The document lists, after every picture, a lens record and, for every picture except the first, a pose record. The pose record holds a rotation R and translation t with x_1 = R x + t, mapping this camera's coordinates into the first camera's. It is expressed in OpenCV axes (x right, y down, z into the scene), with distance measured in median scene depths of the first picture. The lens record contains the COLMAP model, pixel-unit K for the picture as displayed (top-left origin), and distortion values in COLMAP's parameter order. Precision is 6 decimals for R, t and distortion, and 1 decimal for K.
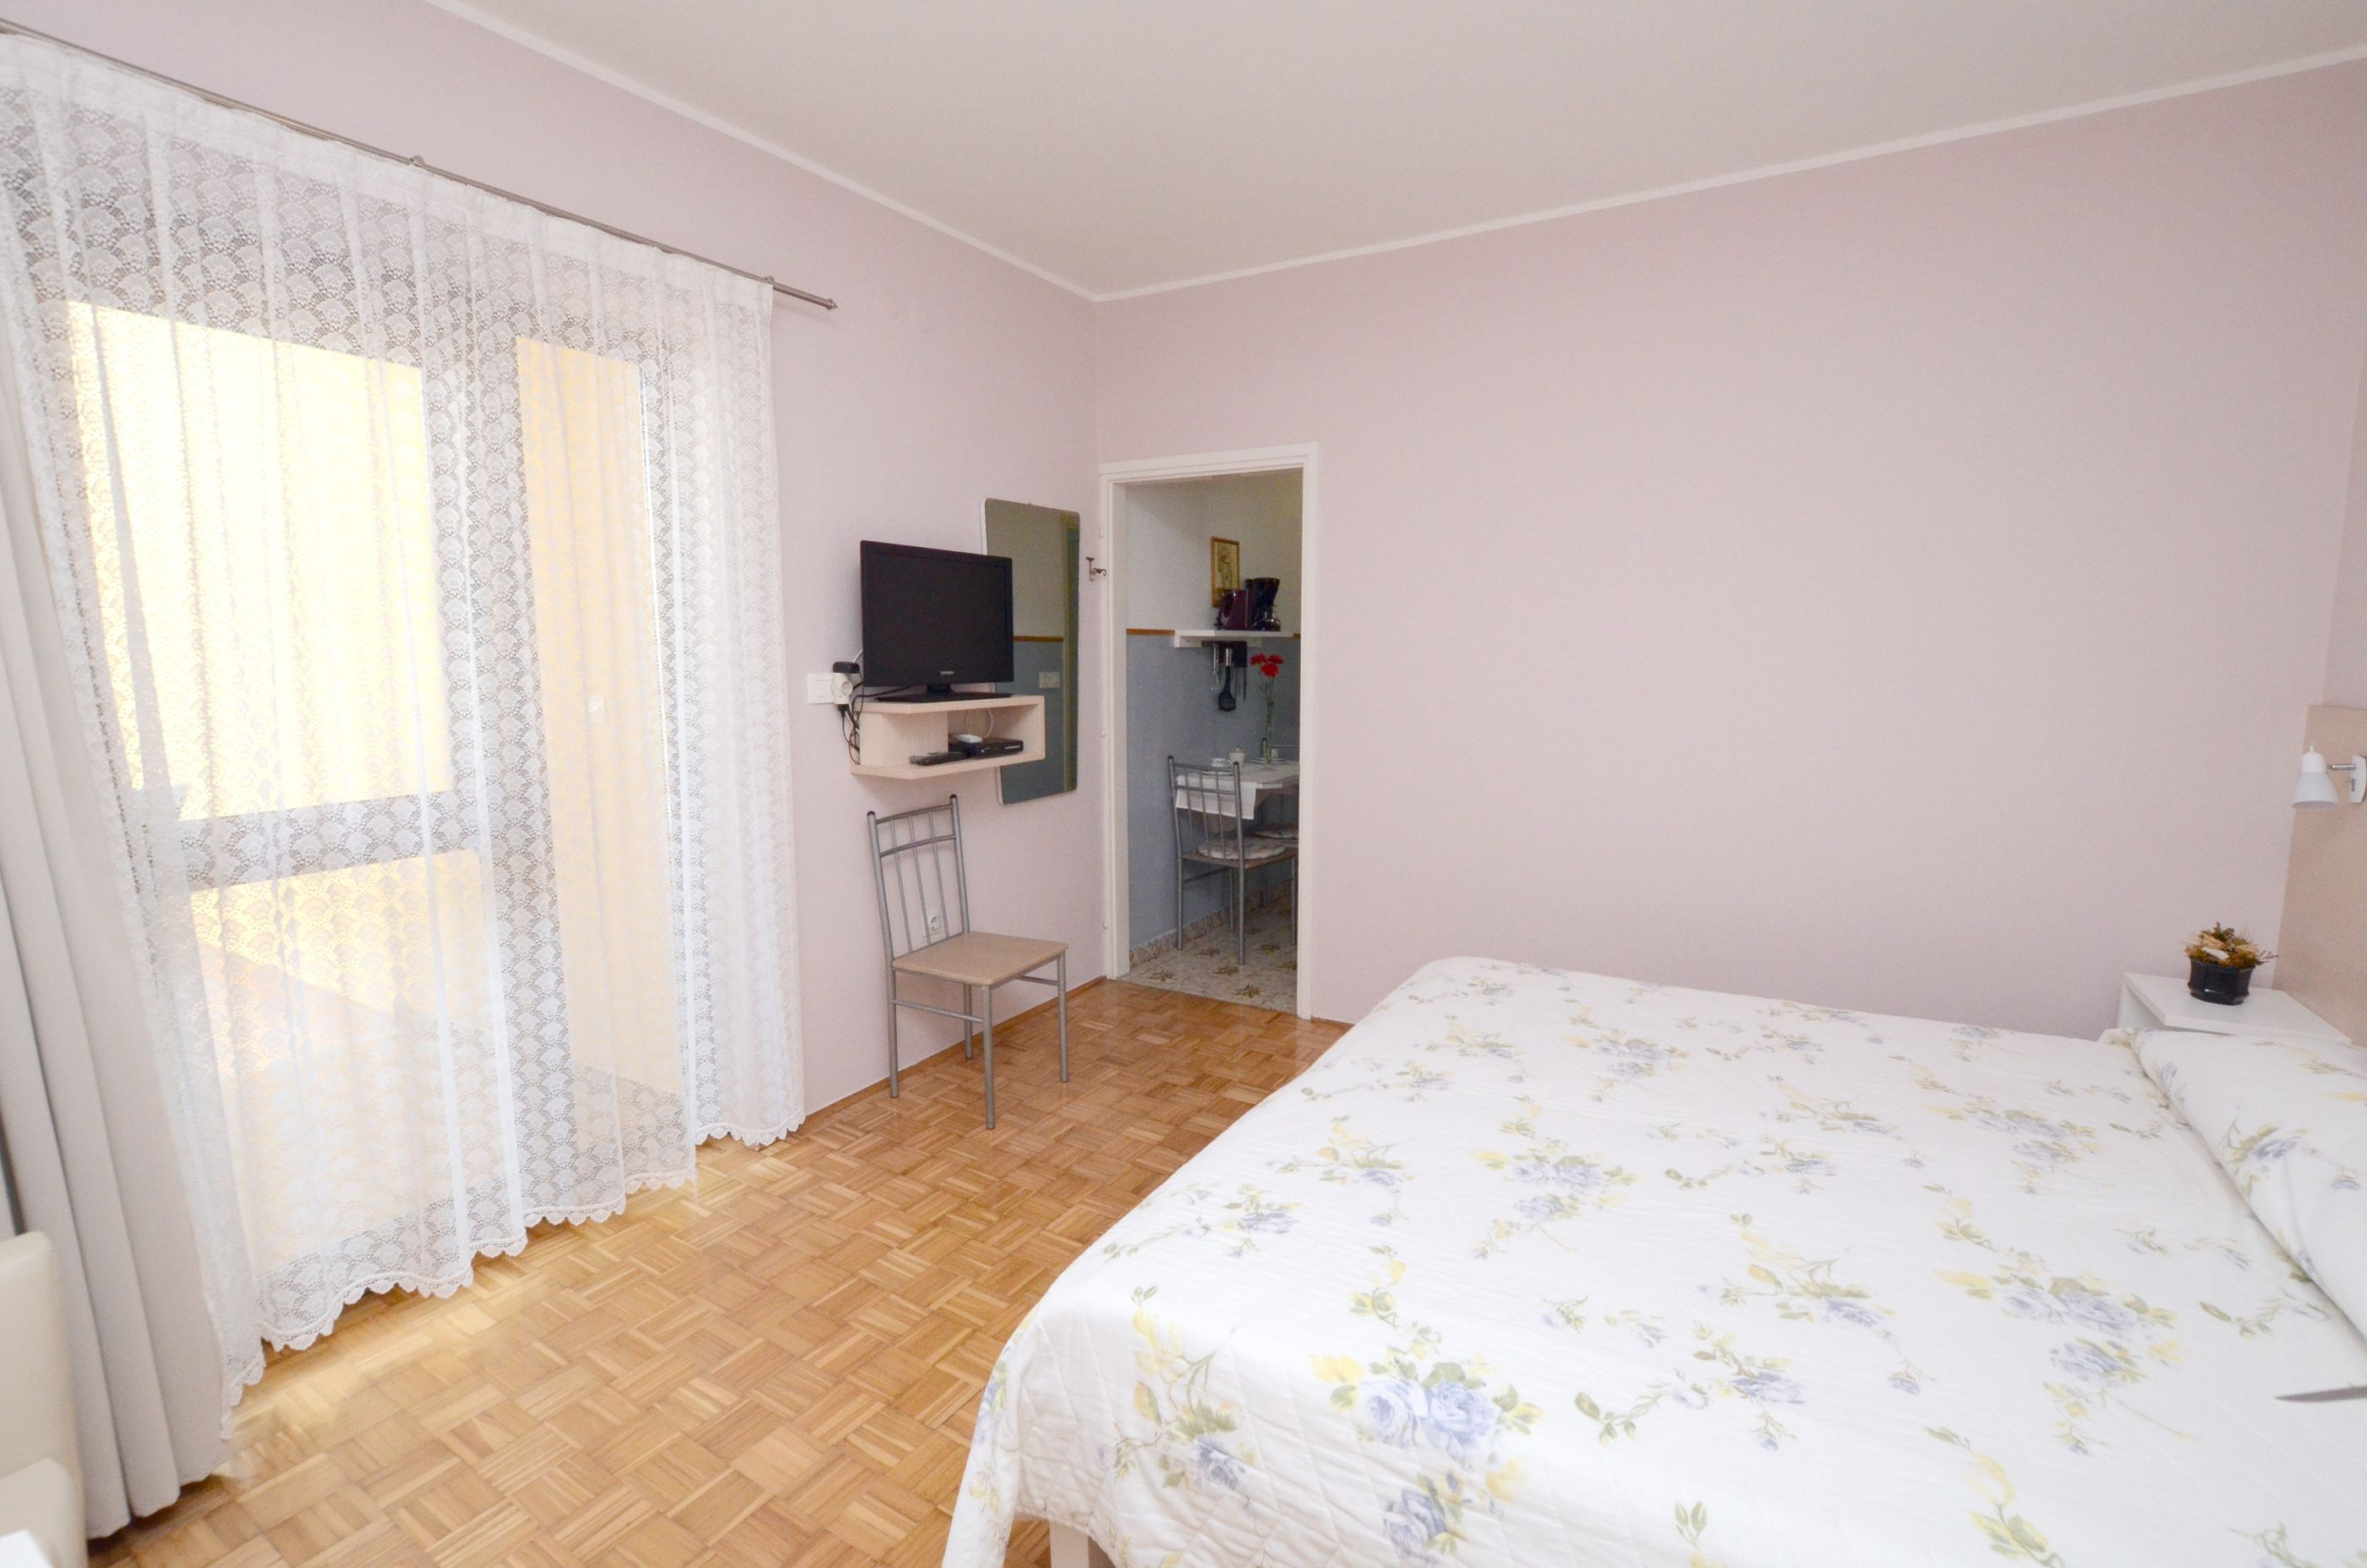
lens RADIAL K [[1044.2, 0, 1198.1], [0, 1044.2, 770.4], [0, 0, 1]] dist [-0.029951, 0.001930]
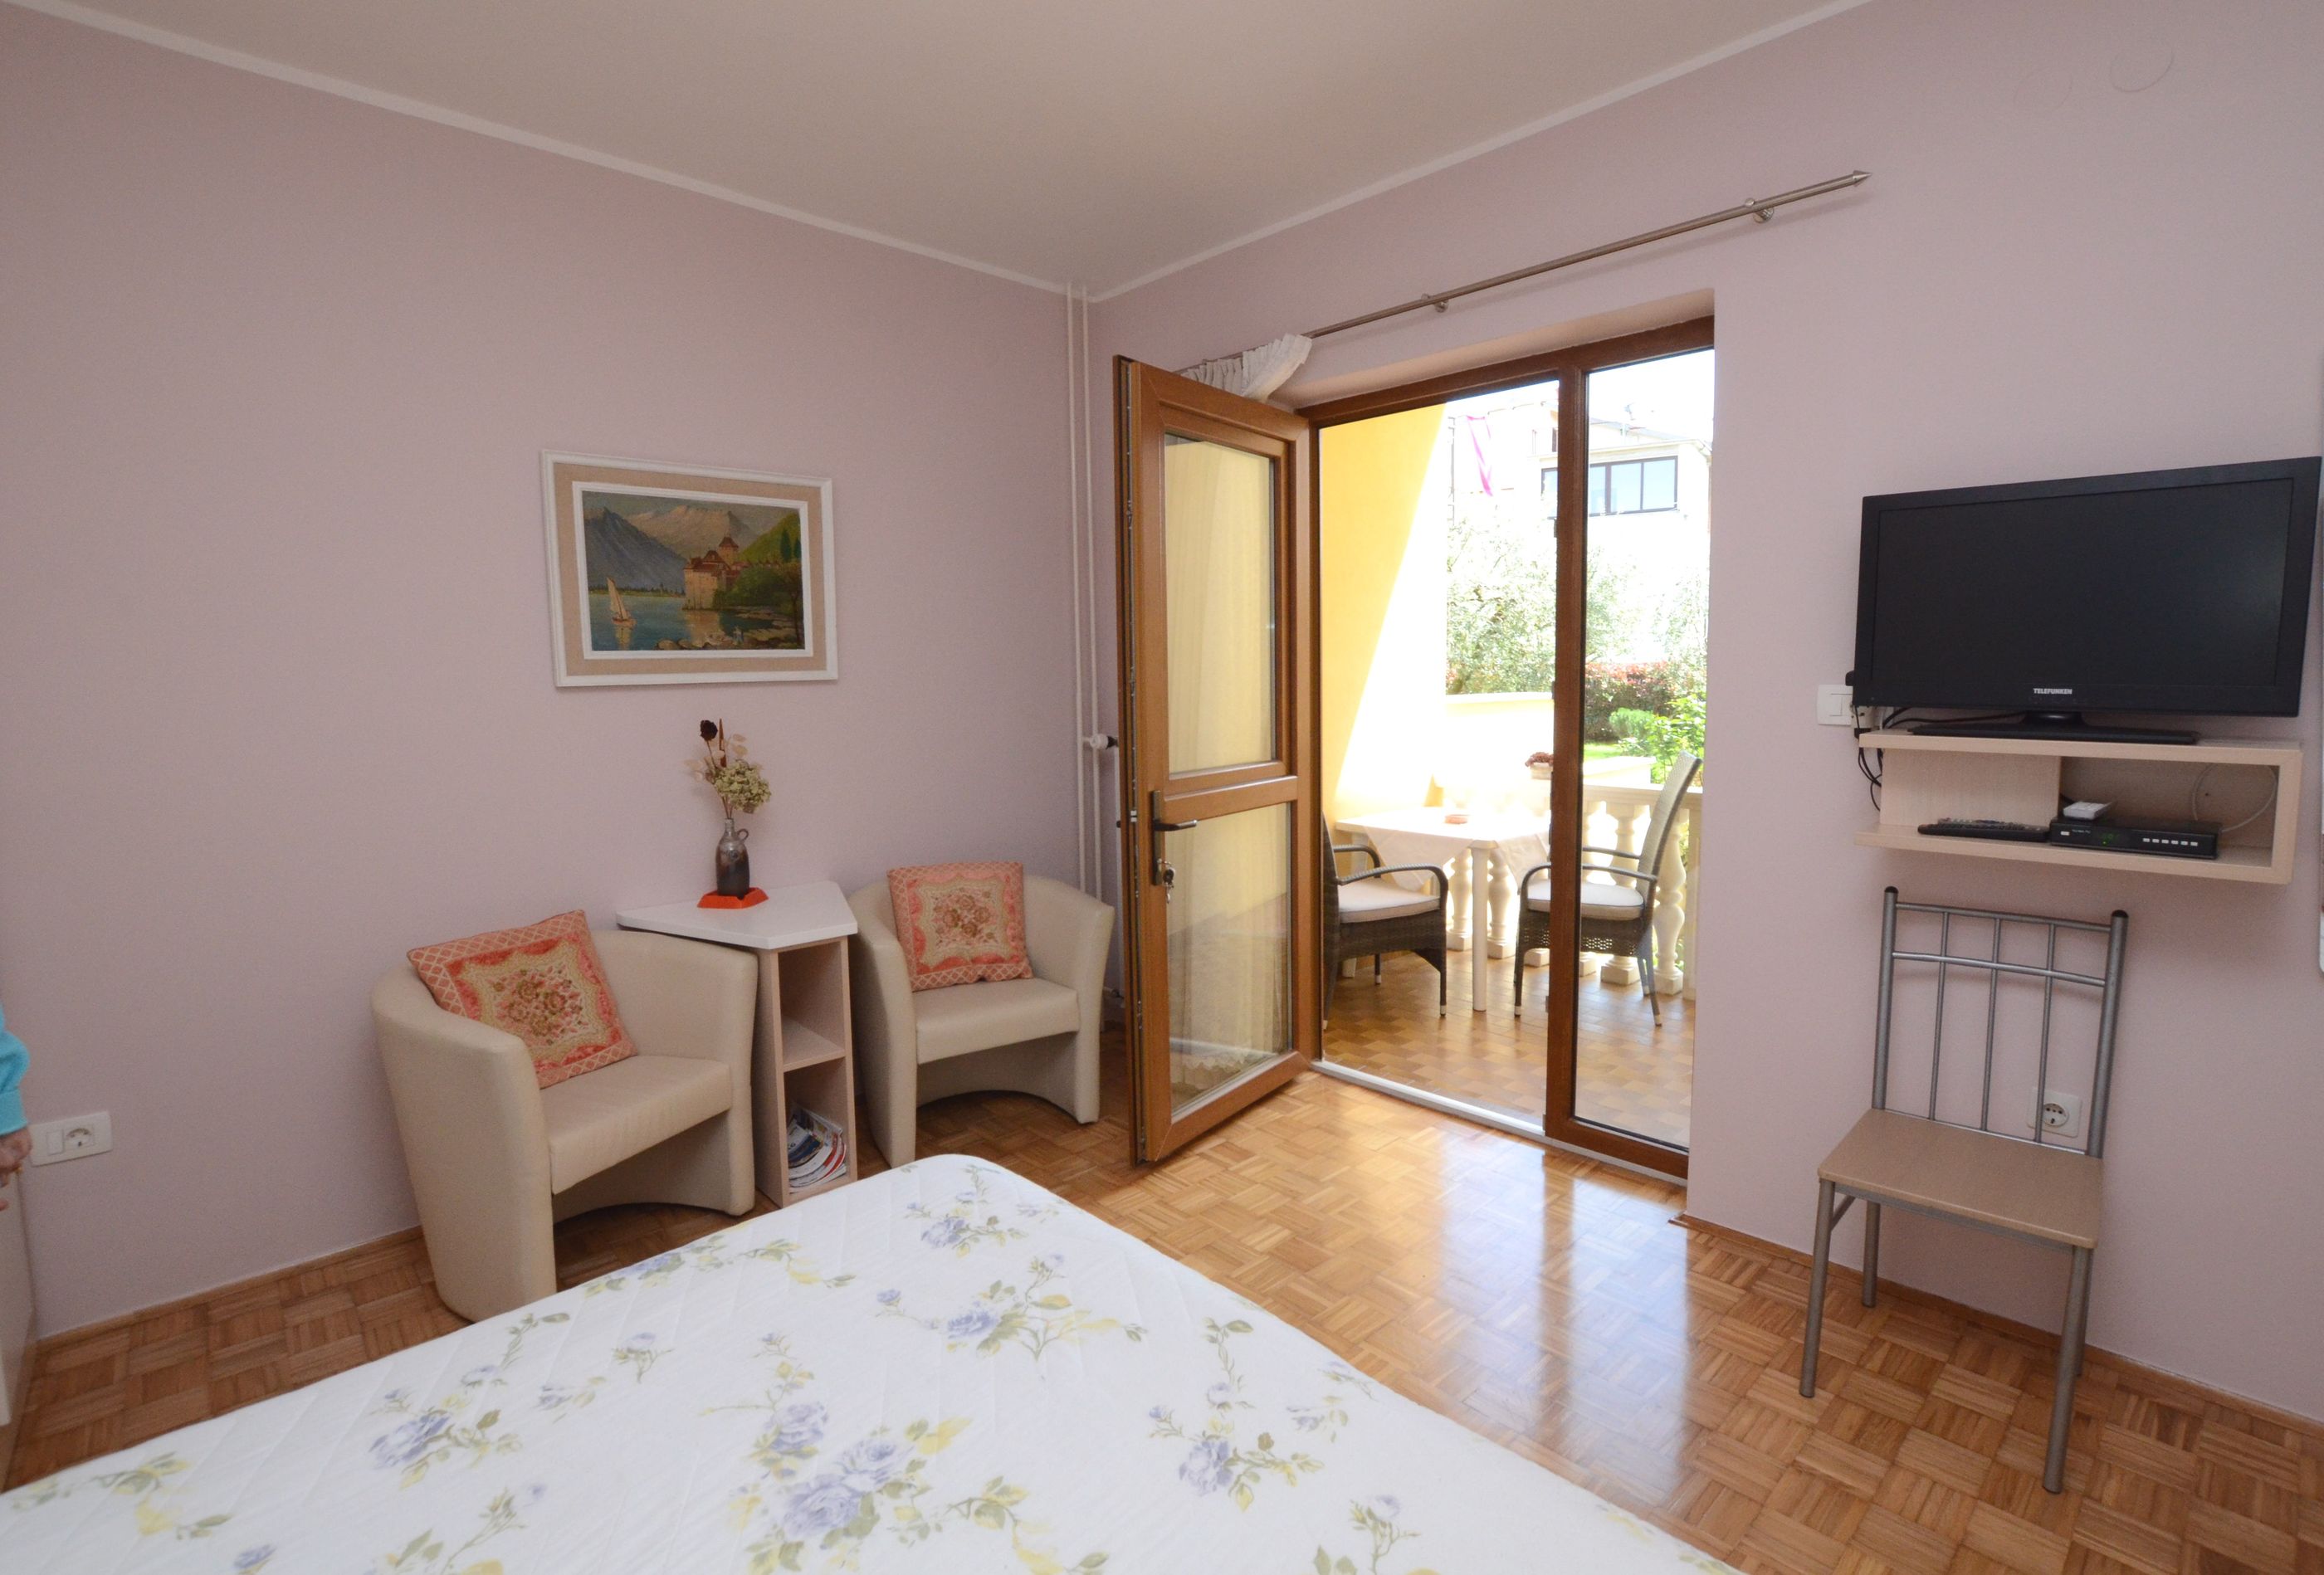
lens RADIAL K [[1096.8, 0, 1186.1], [0, 1096.8, 780.0], [0, 0, 1]] dist [-0.022397, 0.000234]
pose [[-0.281662, 0.106109, -0.953628, 0.838130], [-0.101796, 0.984953, 0.139661, -0.142184], [0.954099, 0.136413, -0.266623, 1.261507]]
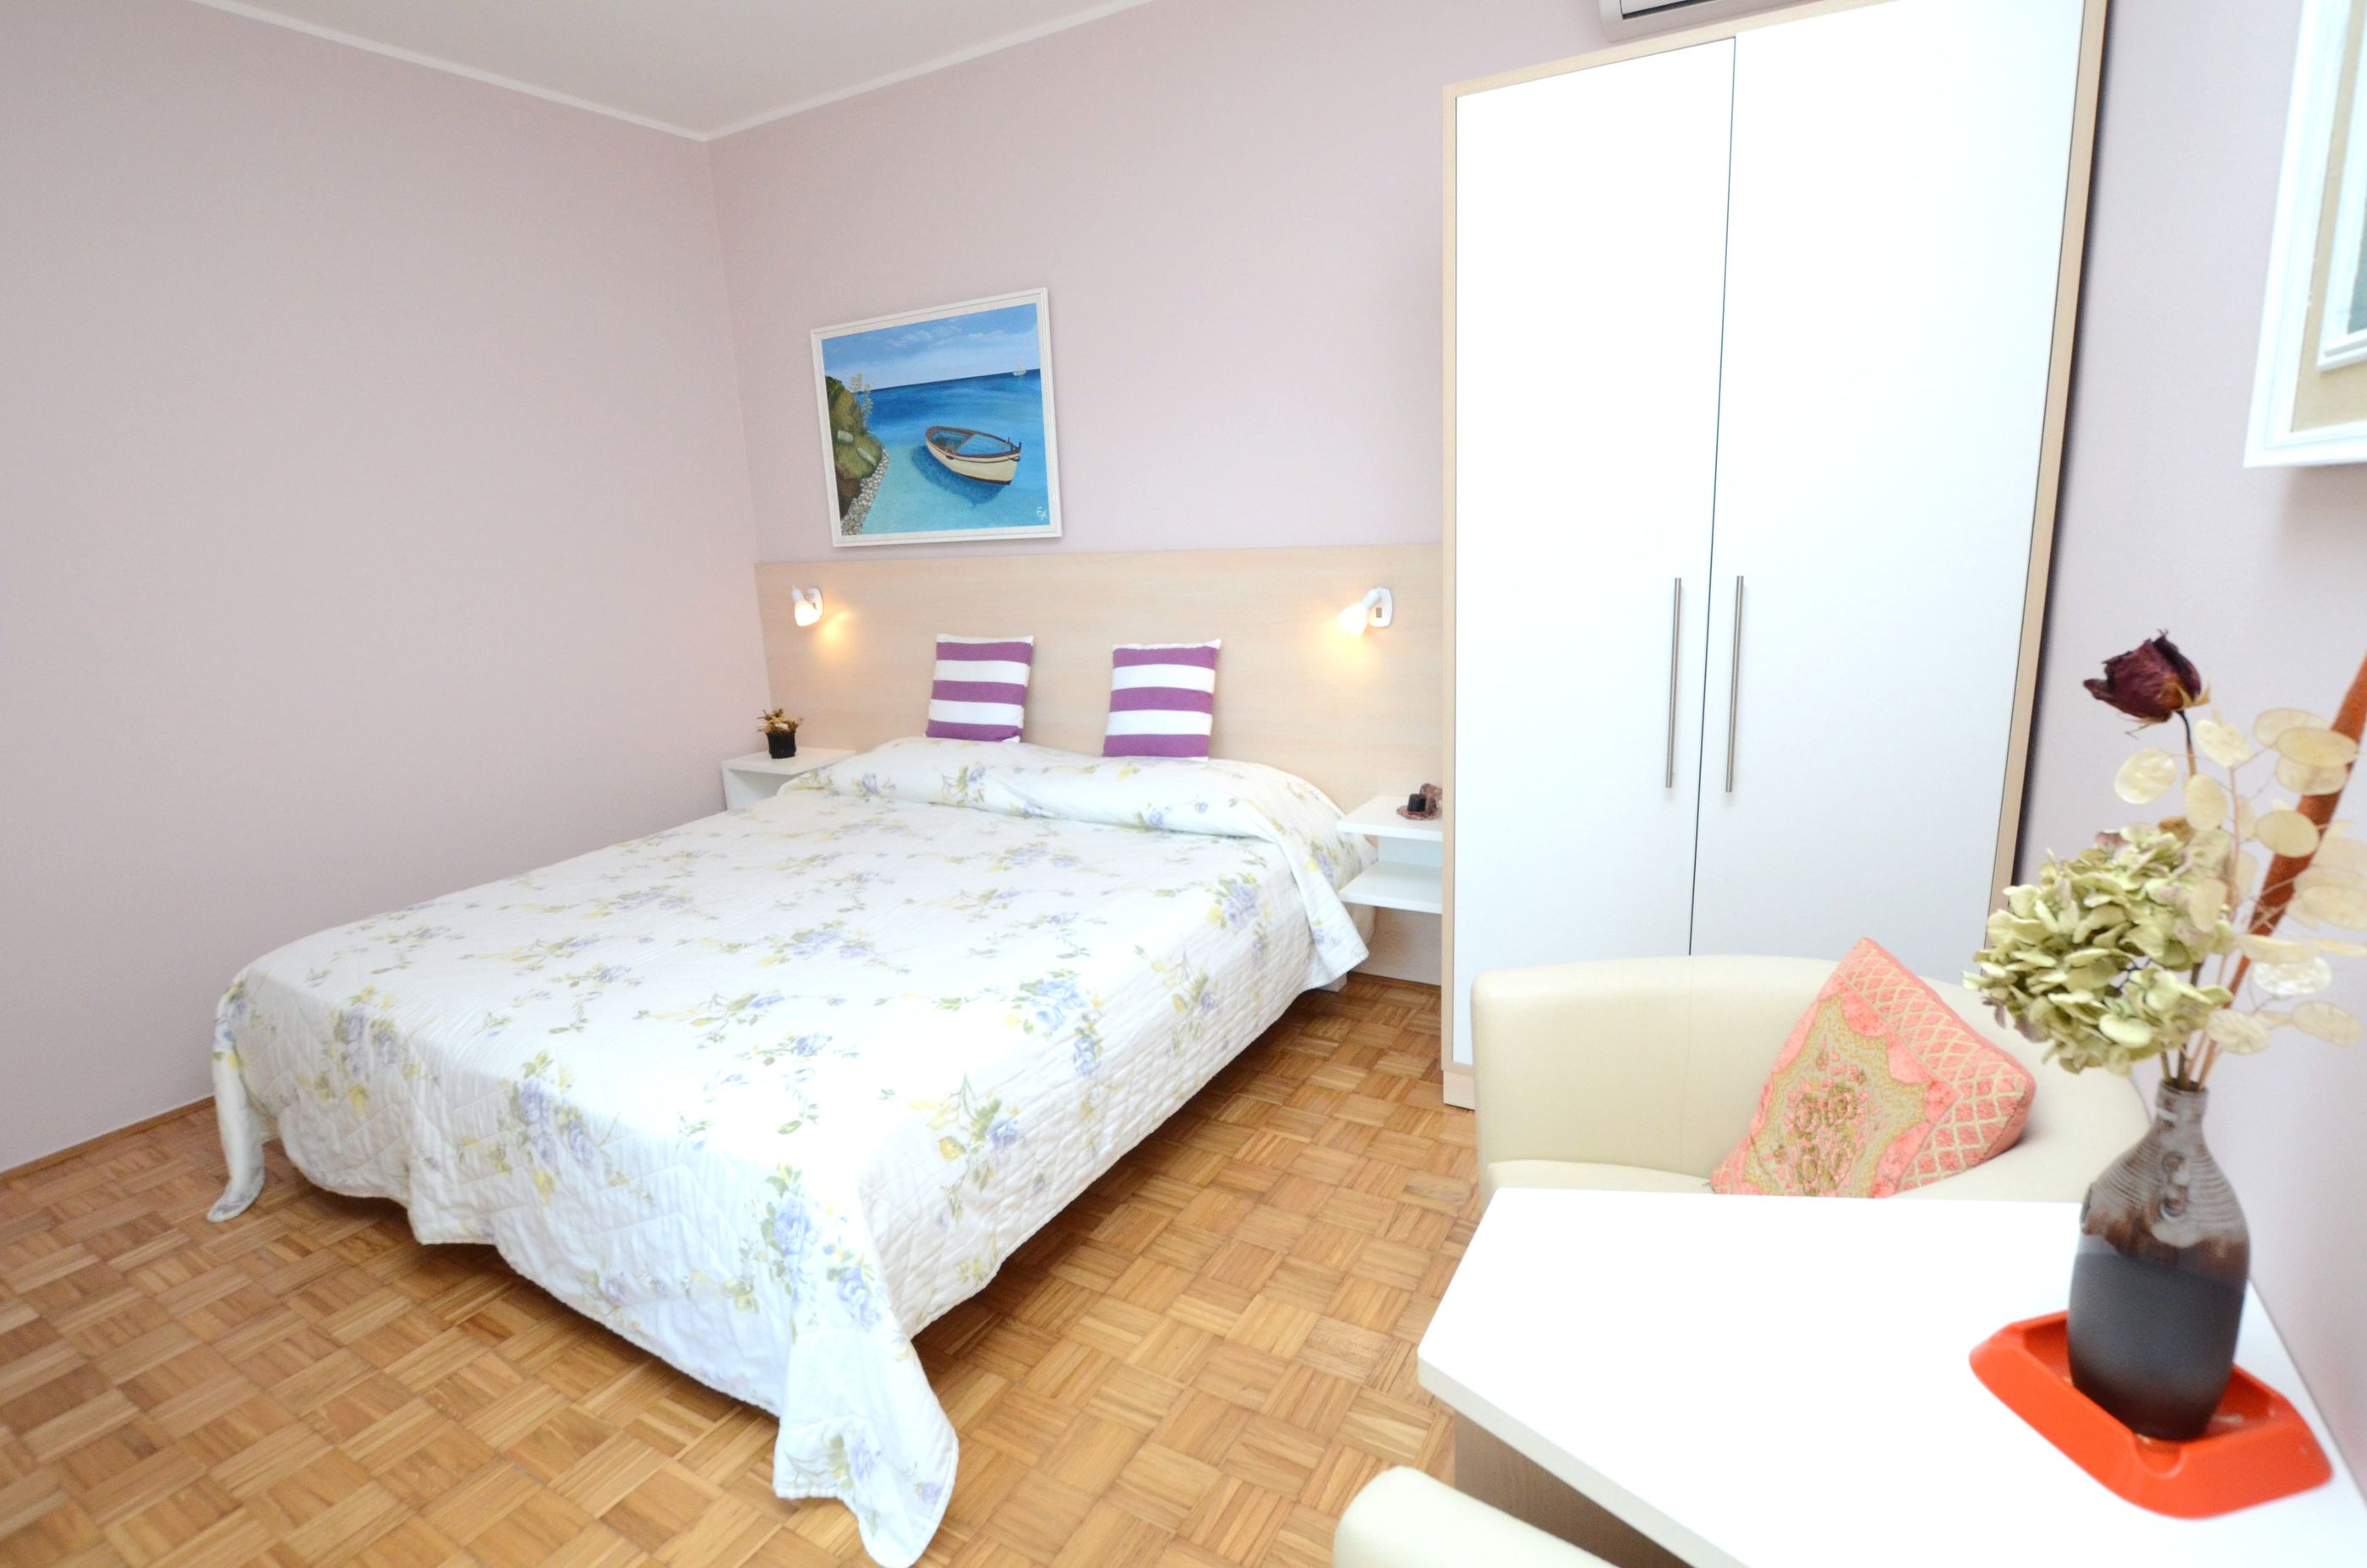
lens RADIAL K [[1133.1, 0, 1177.6], [0, 1133.1, 762.6], [0, 0, 1]] dist [-0.020436, -0.001850]
pose [[-0.003205, -0.207273, 0.978278, -0.902383], [0.167660, 0.964324, 0.204866, -0.023569], [-0.985840, 0.164674, 0.031661, 0.468711]]
